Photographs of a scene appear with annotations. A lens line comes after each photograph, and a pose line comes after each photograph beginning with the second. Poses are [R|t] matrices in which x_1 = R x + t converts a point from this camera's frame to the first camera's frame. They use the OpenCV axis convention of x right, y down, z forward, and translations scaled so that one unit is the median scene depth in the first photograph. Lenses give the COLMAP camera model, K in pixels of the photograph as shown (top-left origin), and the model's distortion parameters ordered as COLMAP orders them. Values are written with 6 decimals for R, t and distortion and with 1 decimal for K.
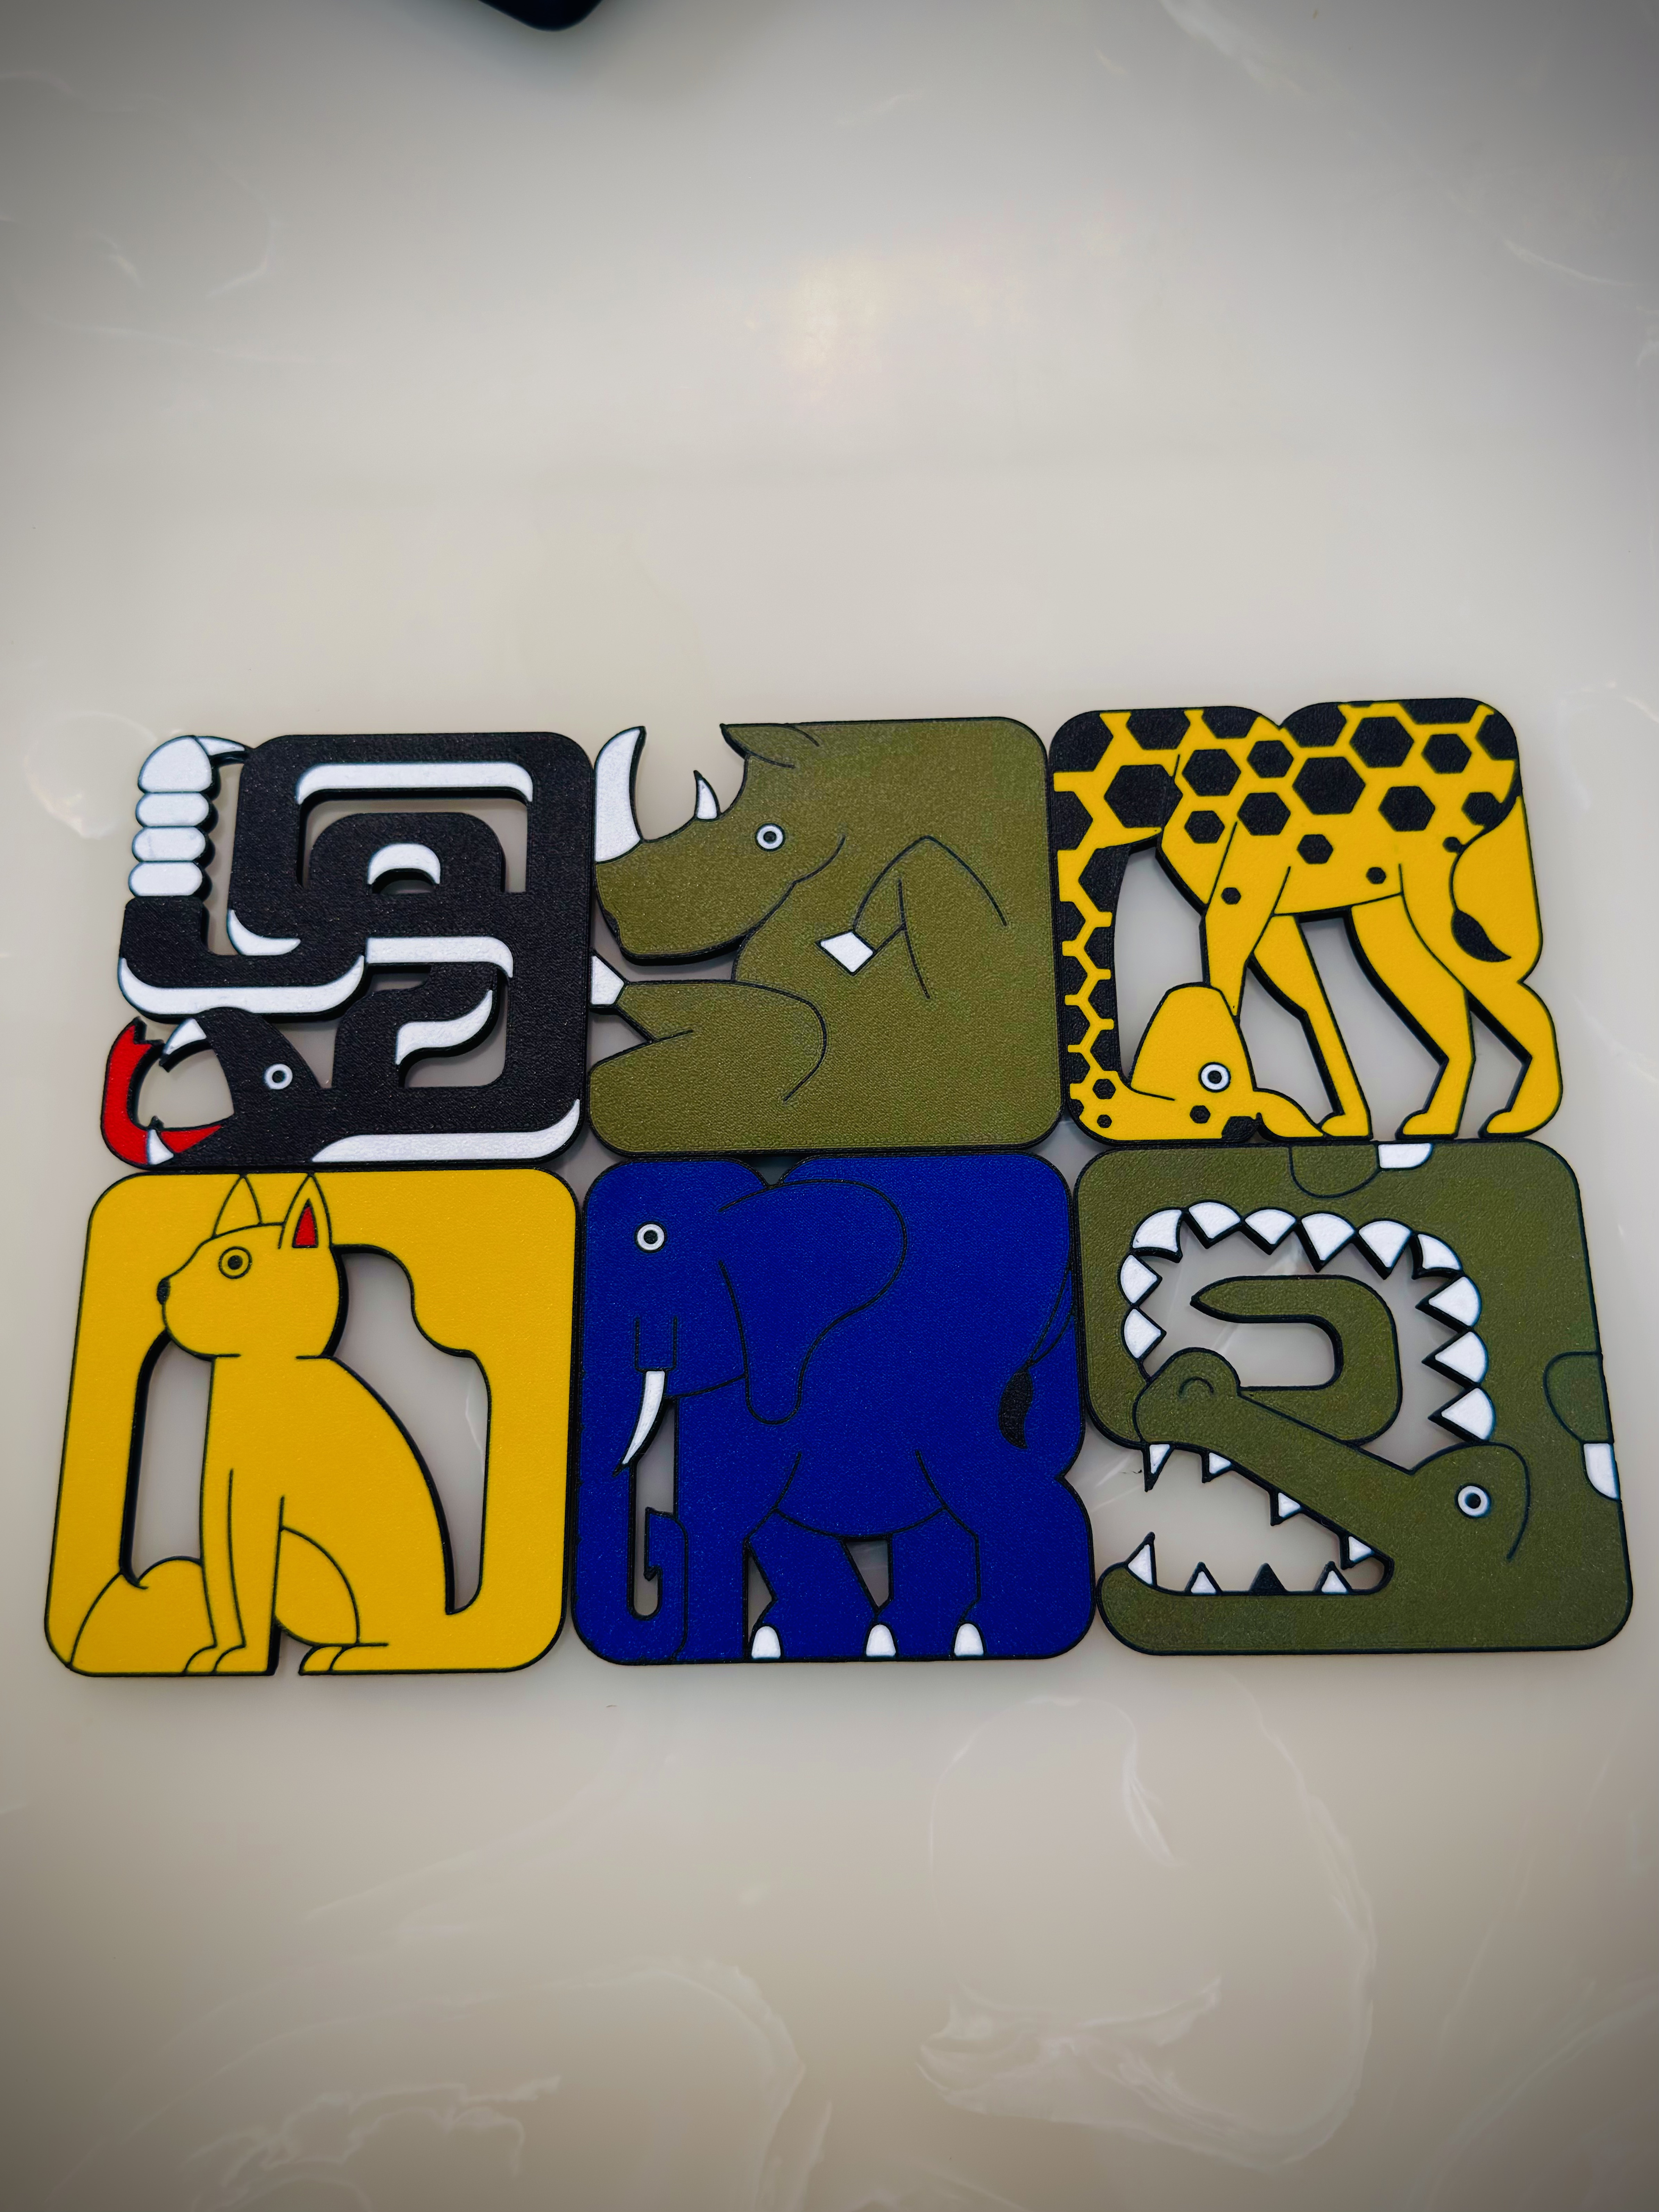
lens RADIAL K [[1993.8, 0, 829.5], [0, 1993.8, 1106.0], [0, 0, 1]] dist [0.057384, -0.010050]
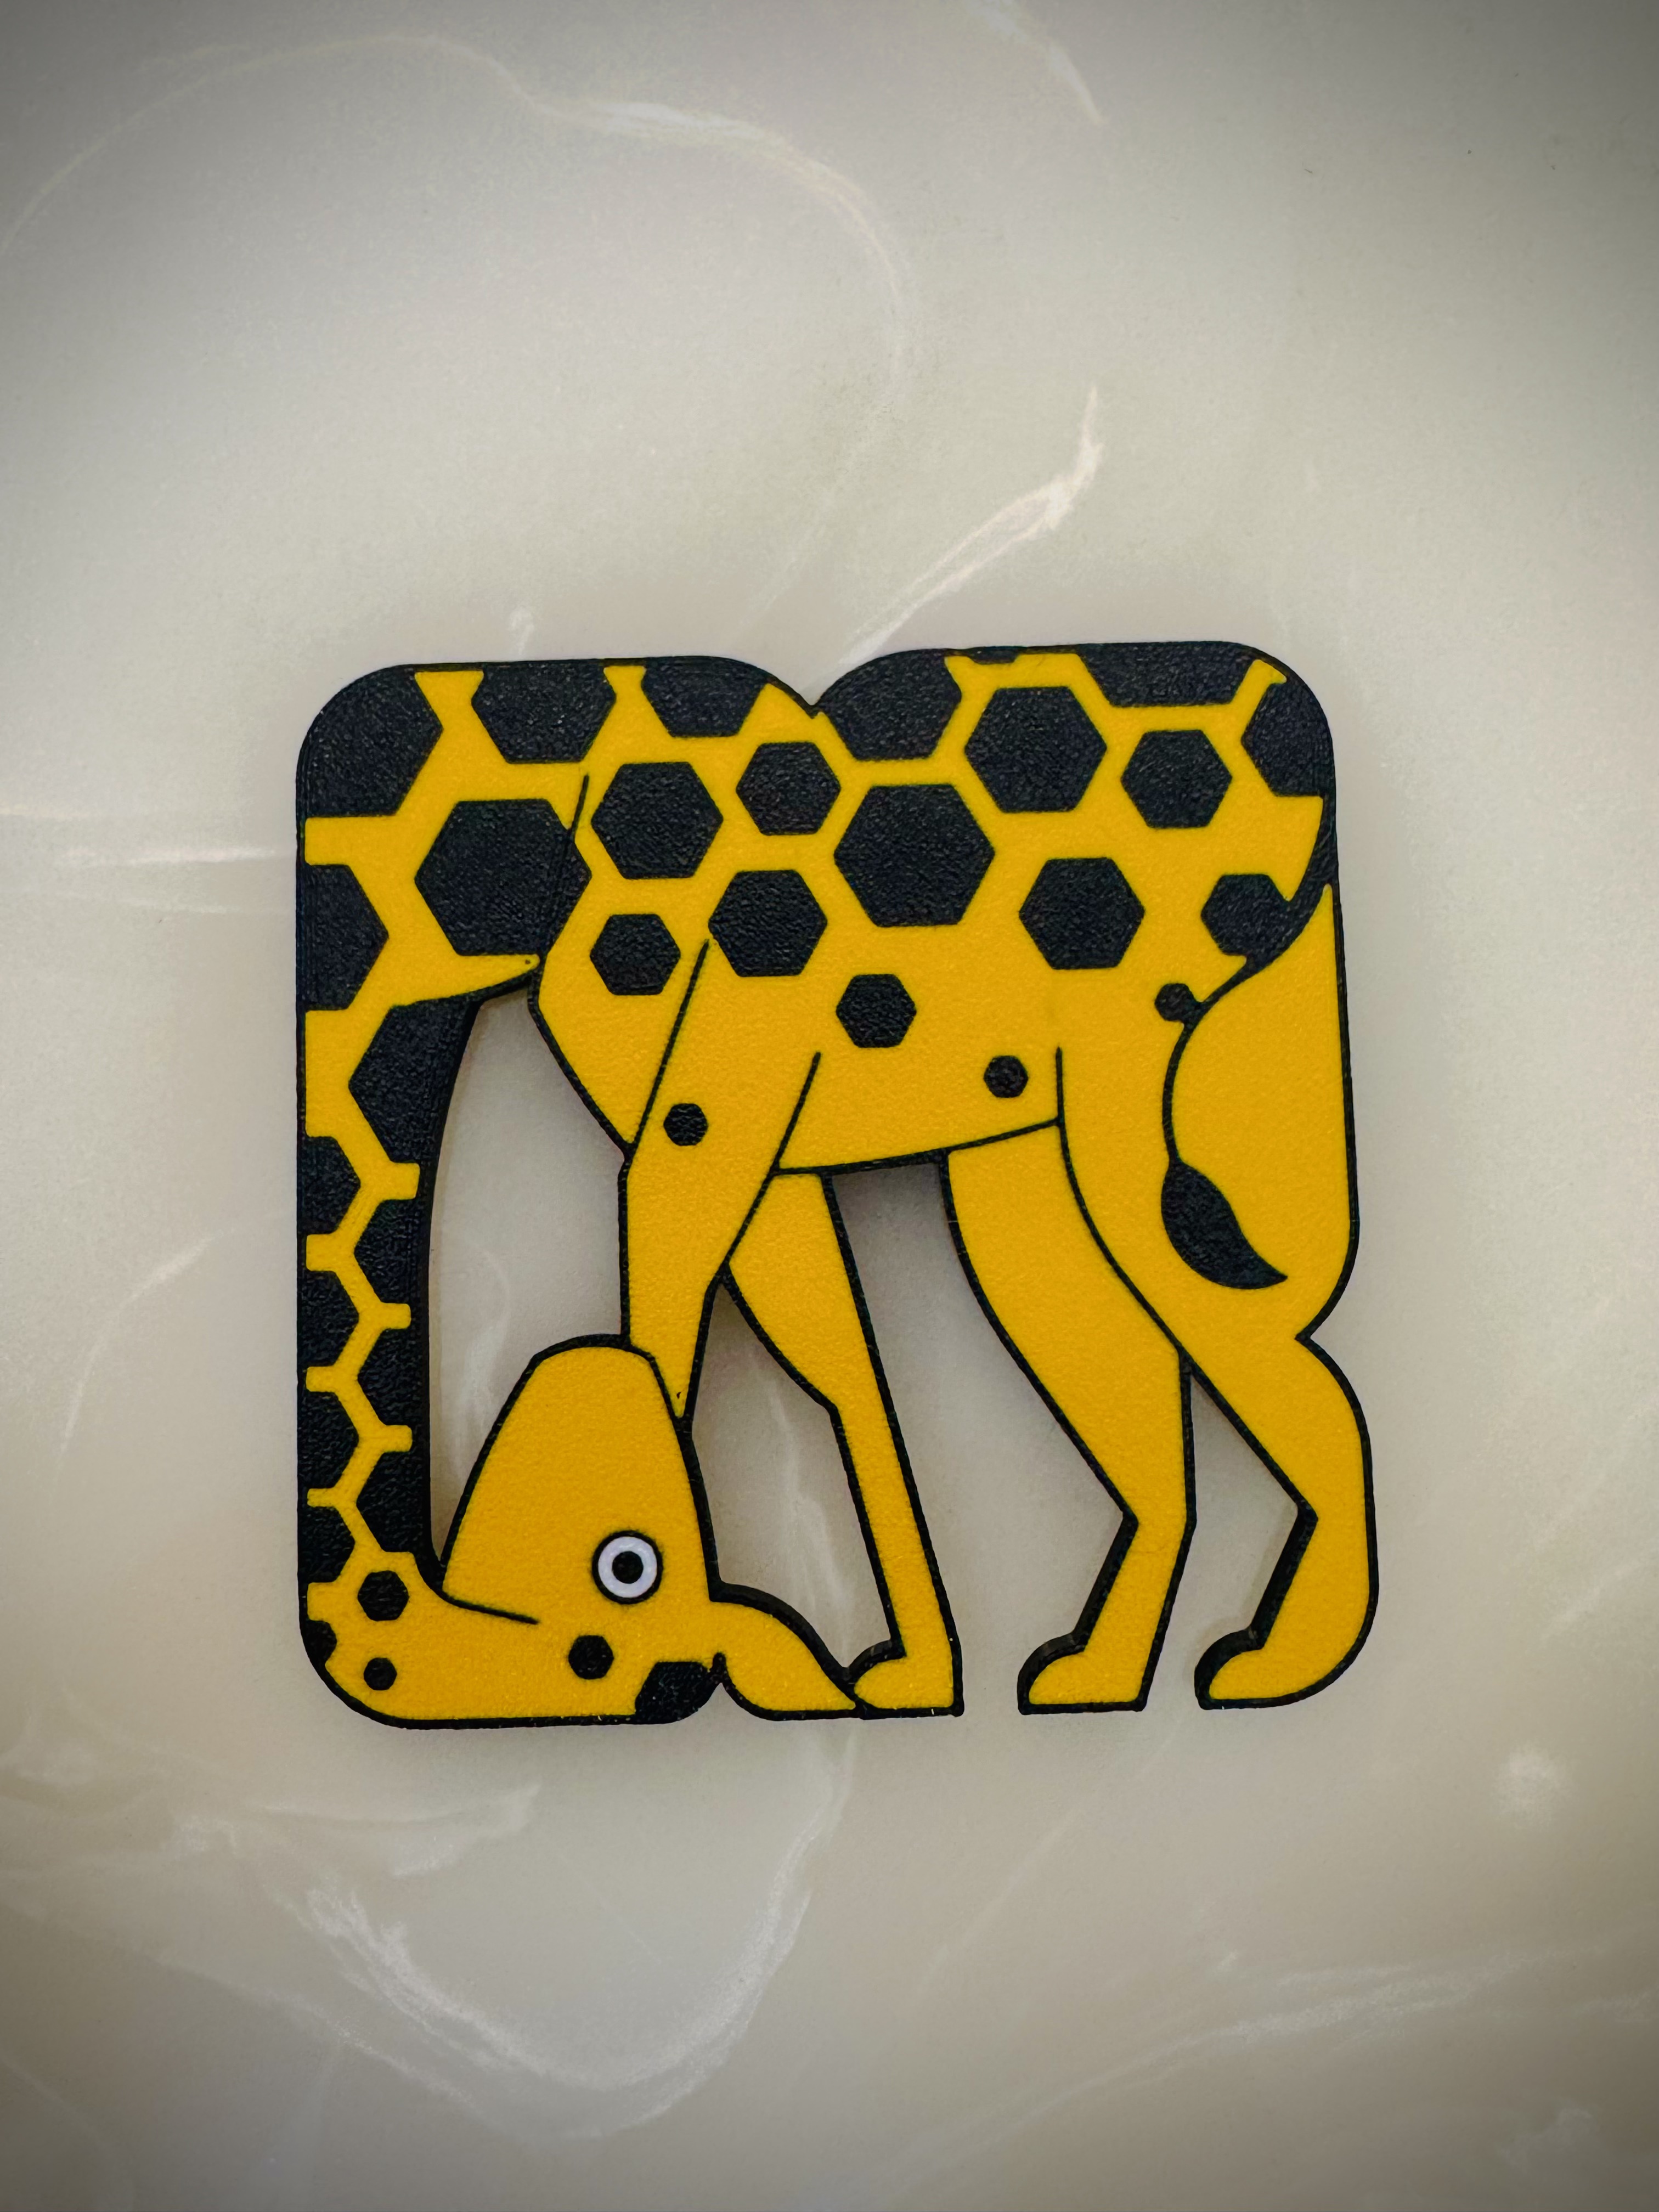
lens RADIAL K [[1995.6, 0, 829.5], [0, 1995.6, 1106.0], [0, 0, 1]] dist [0.006723, 0.001473]
pose [[0.998816, -0.019221, 0.044699, 0.212237], [0.008268, 0.972356, 0.233359, -0.212185], [-0.047949, -0.232713, 0.971363, 0.563142]]
